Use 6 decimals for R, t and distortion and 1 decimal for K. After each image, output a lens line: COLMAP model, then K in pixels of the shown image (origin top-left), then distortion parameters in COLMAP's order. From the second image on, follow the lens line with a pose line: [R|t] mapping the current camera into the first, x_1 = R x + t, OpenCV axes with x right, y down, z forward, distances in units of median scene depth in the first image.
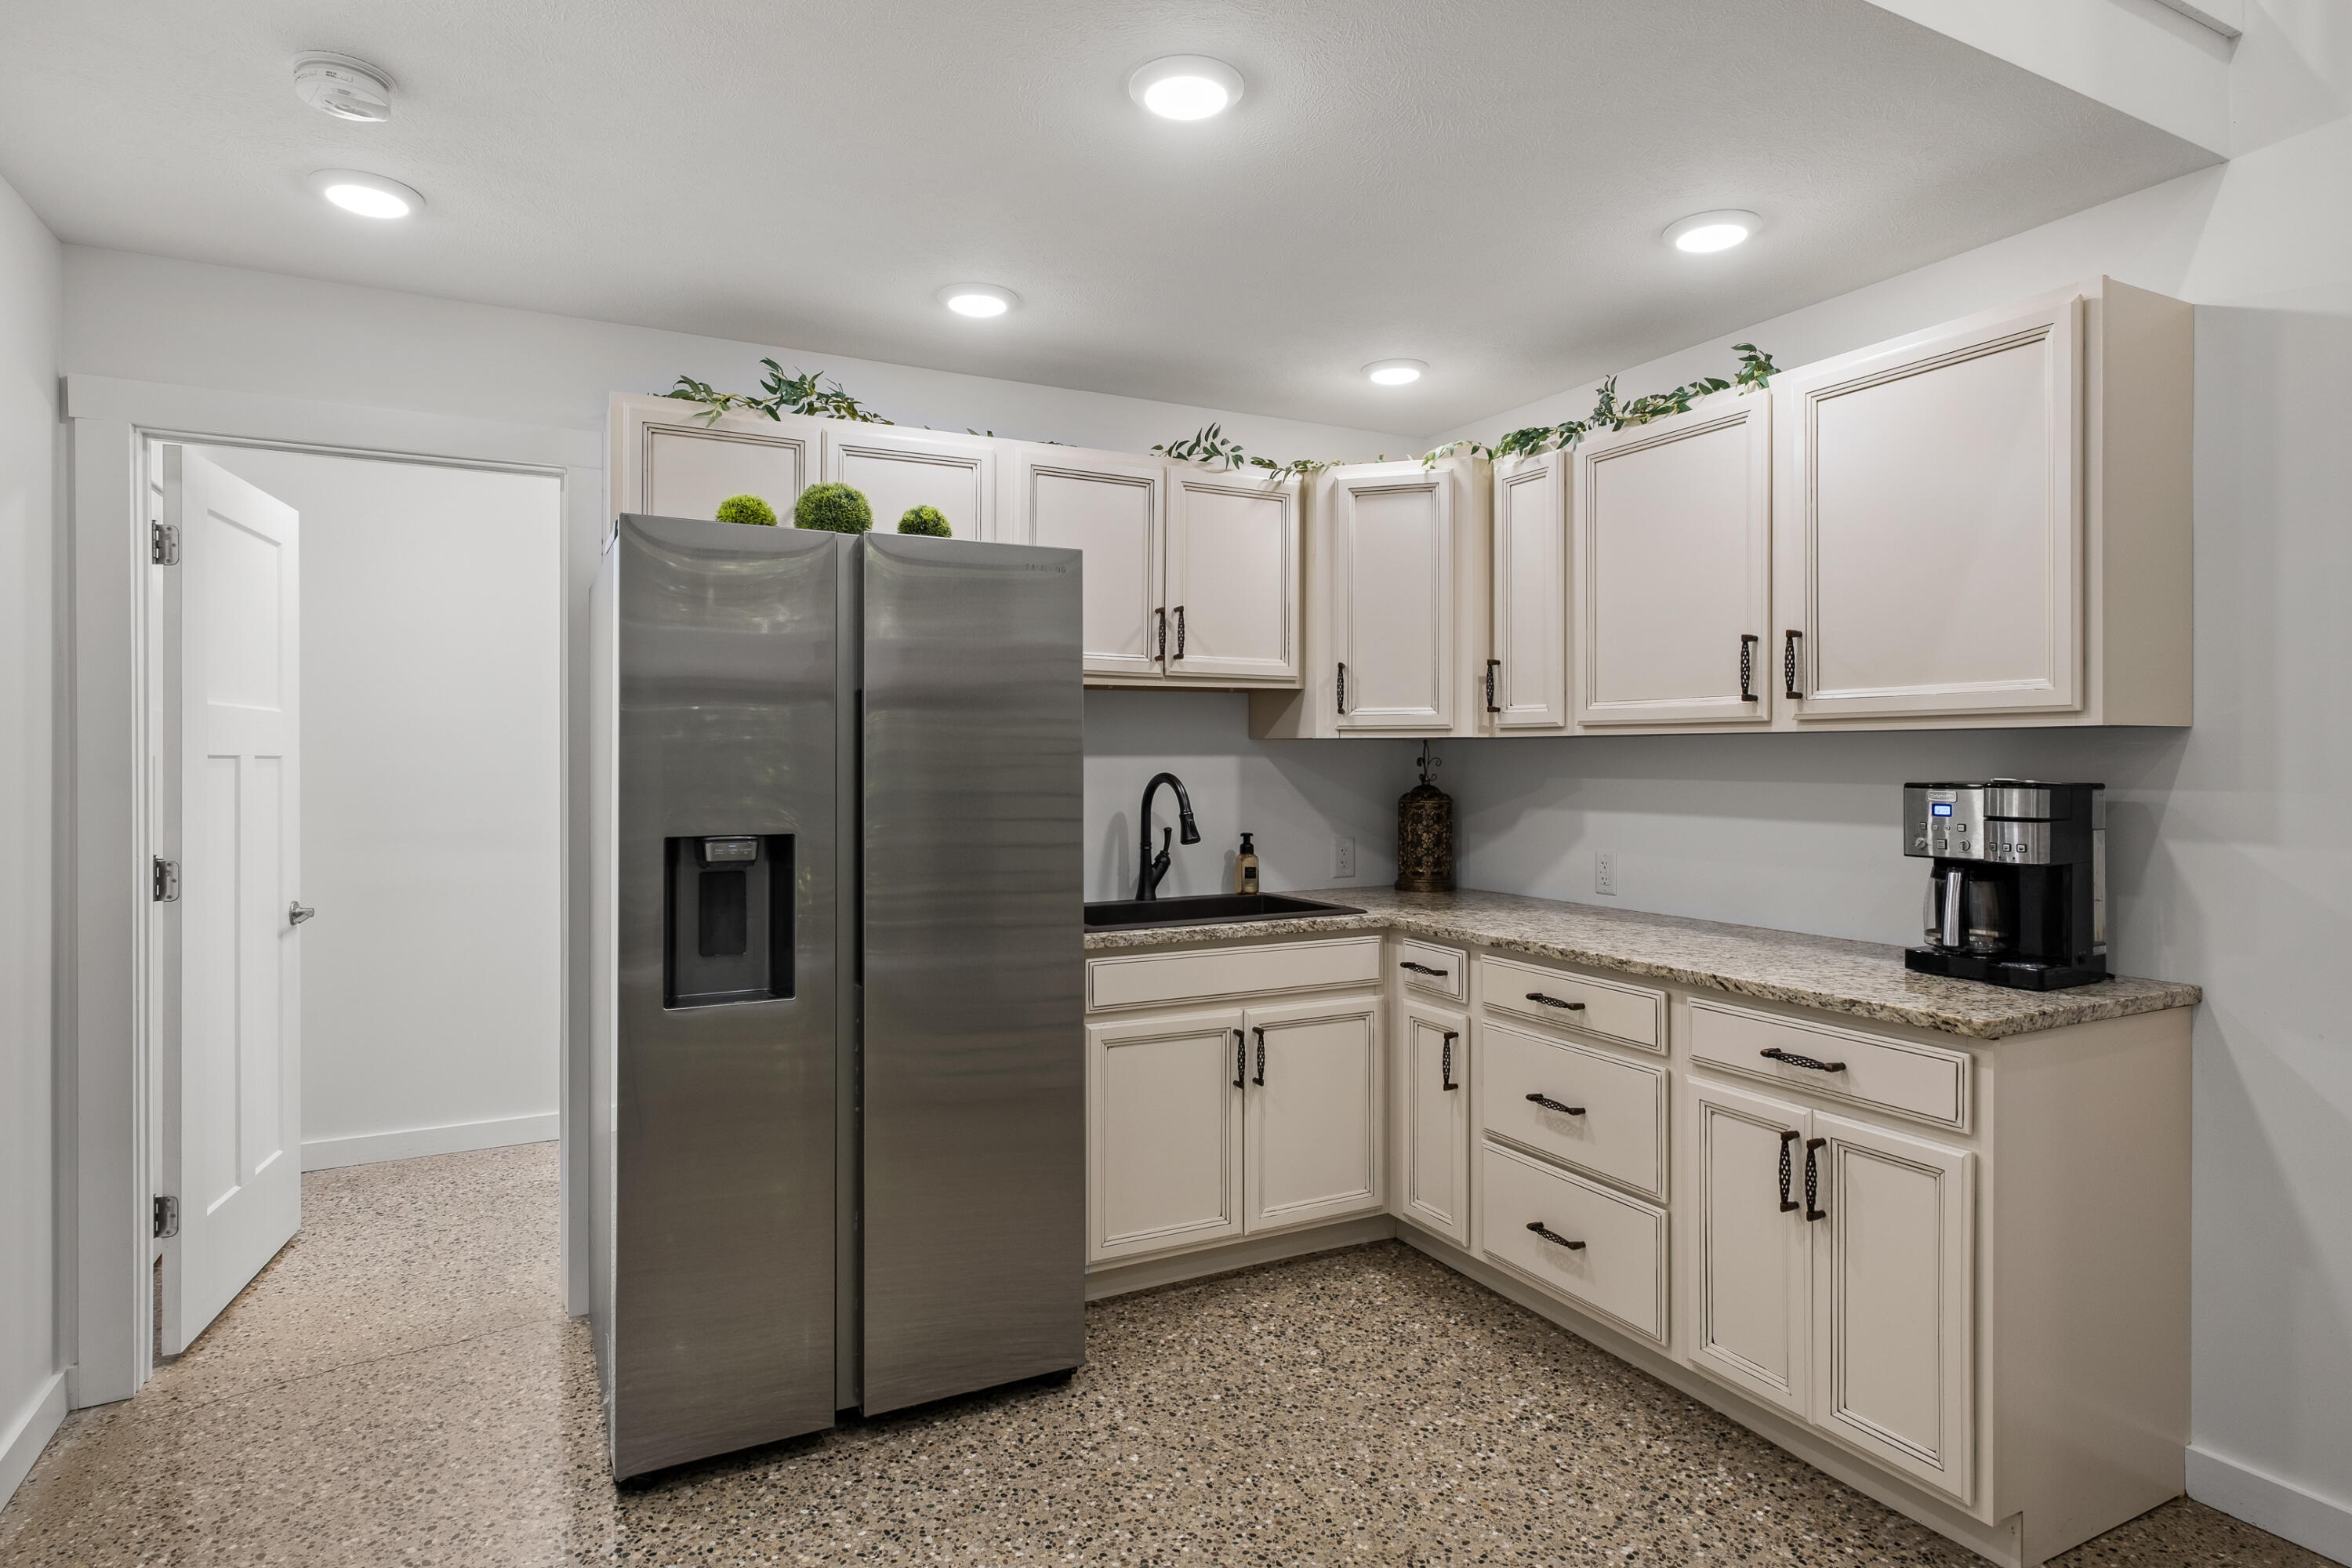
lens RADIAL K [[1271.0, 0, 1179.6], [0, 1271.0, 777.2], [0, 0, 1]] dist [0.008342, 0.000791]
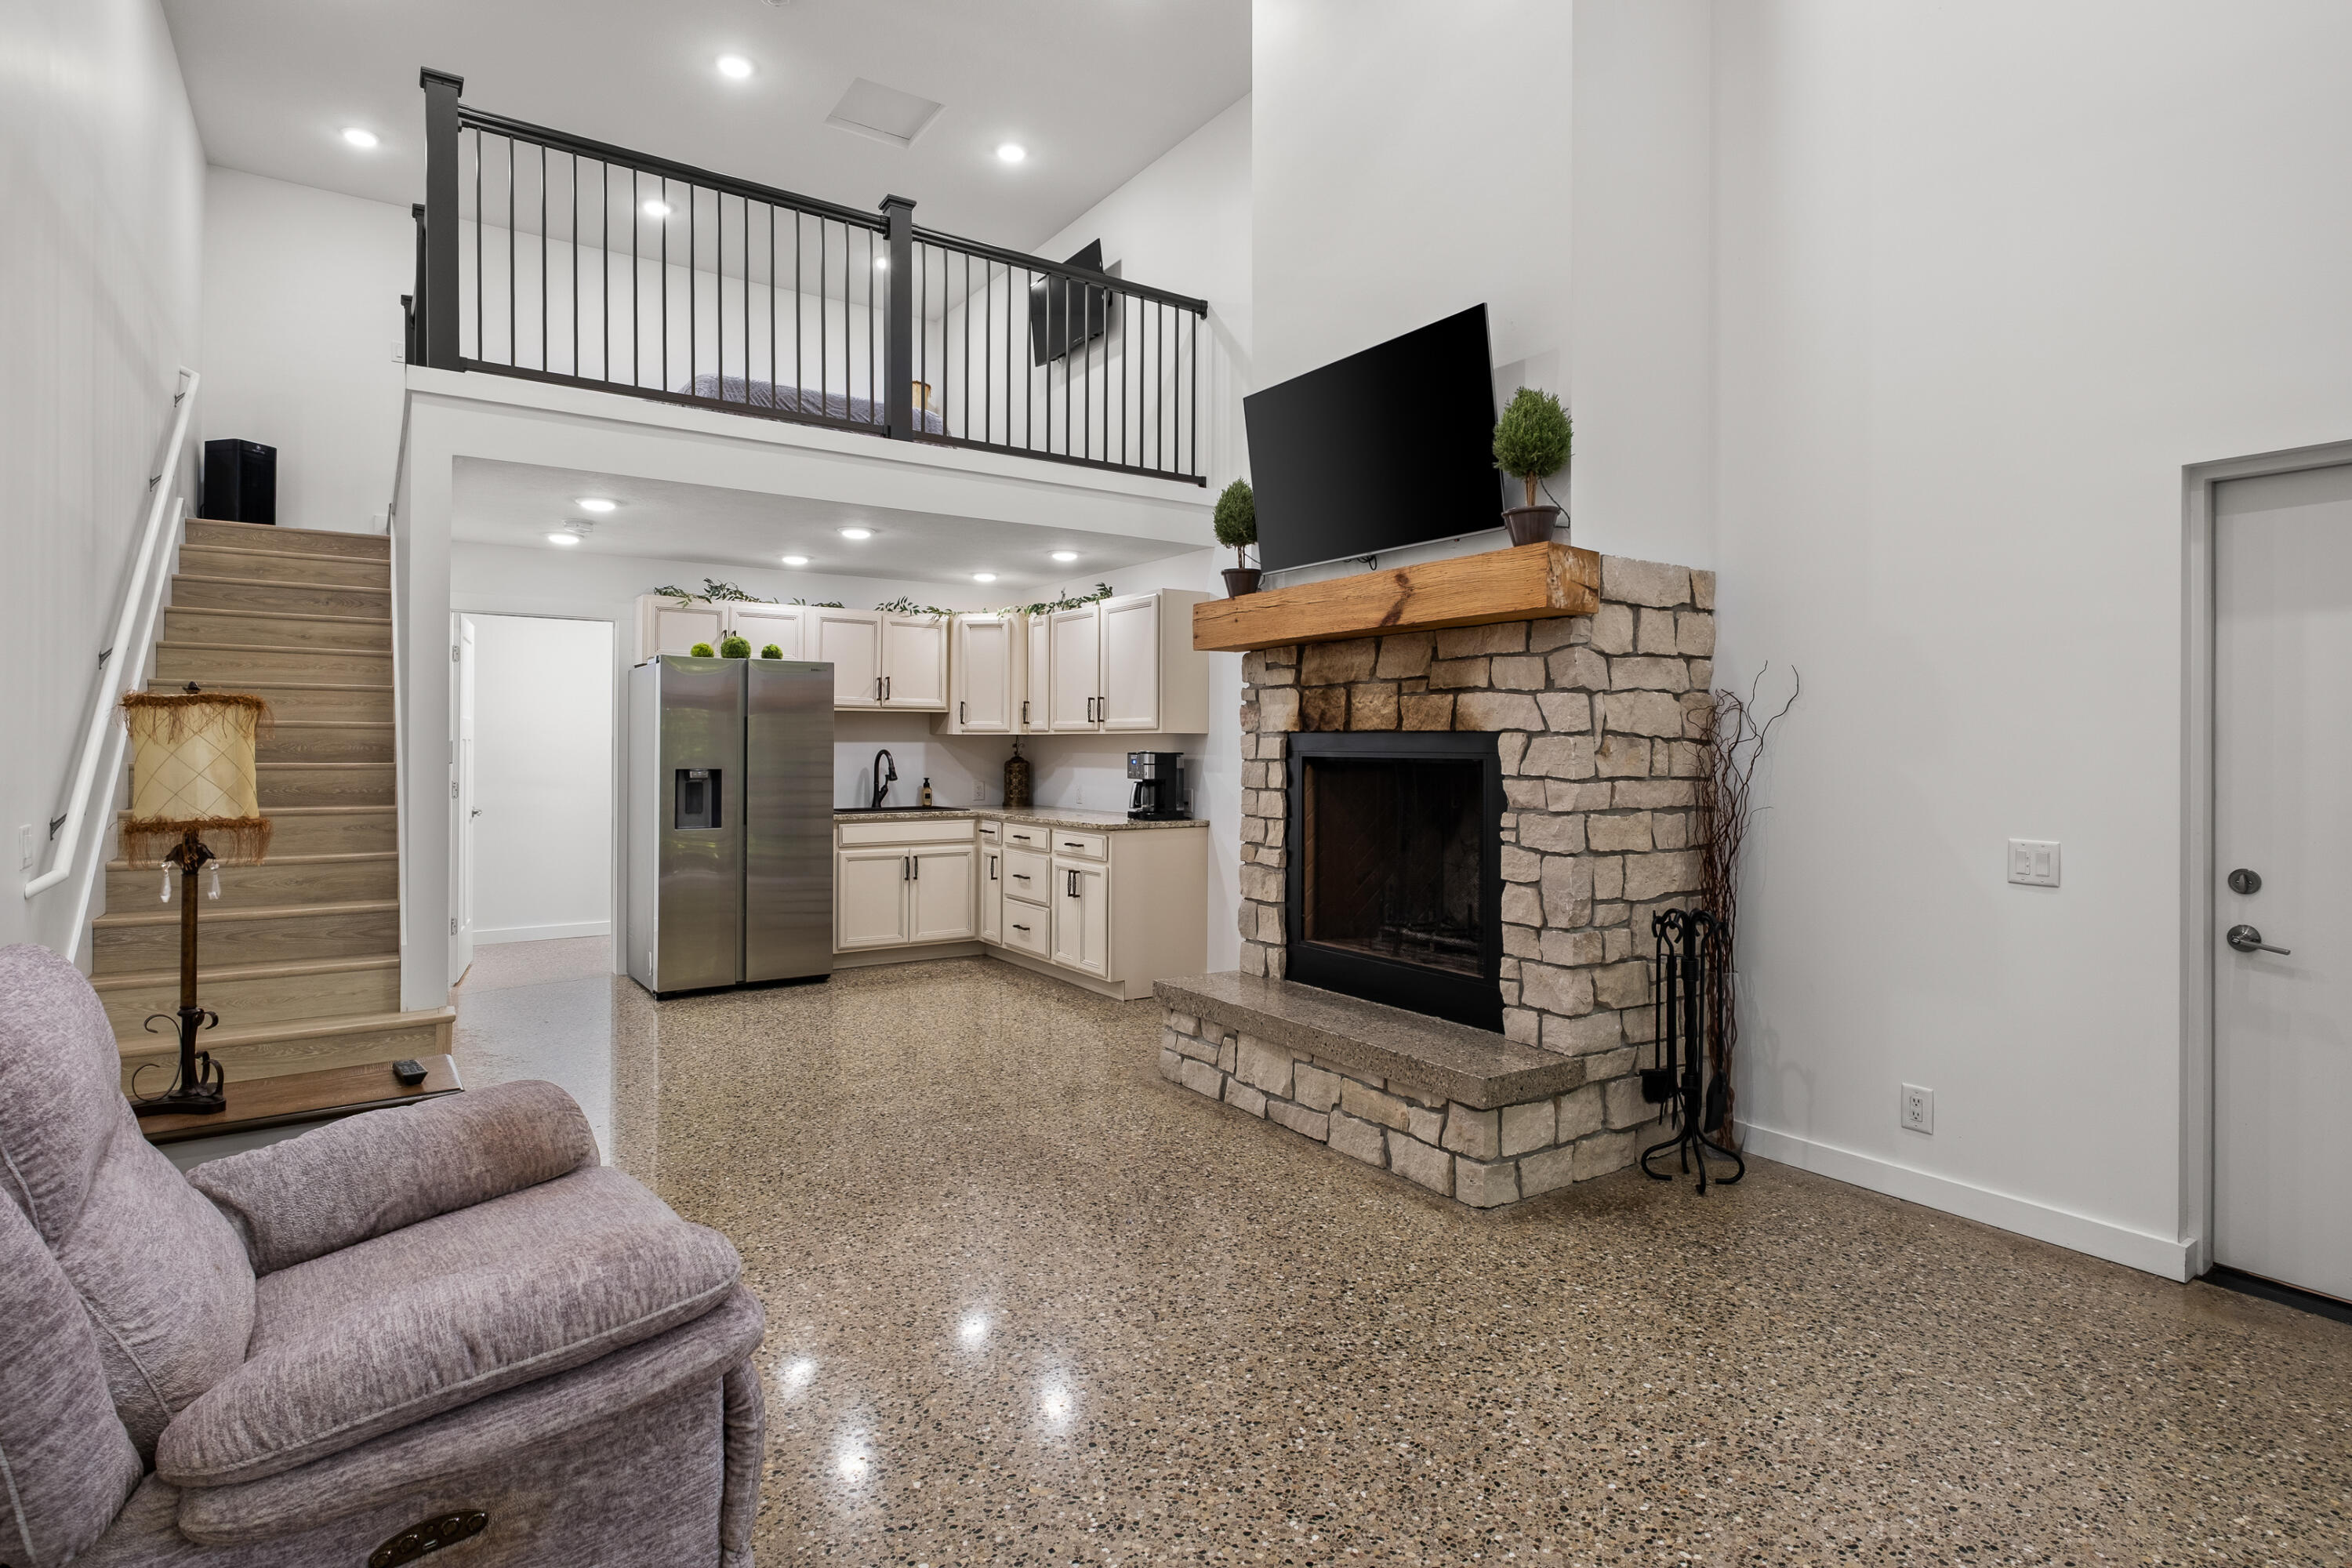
lens RADIAL K [[1196.6, 0, 1176.5], [0, 1196.6, 761.5], [0, 0, 1]] dist [-0.006319, -0.000261]
pose [[0.993739, 0.003286, 0.111682, 0.286147], [-0.002981, 0.999991, -0.002898, 0.023764], [-0.111691, 0.002547, 0.993740, -1.241856]]
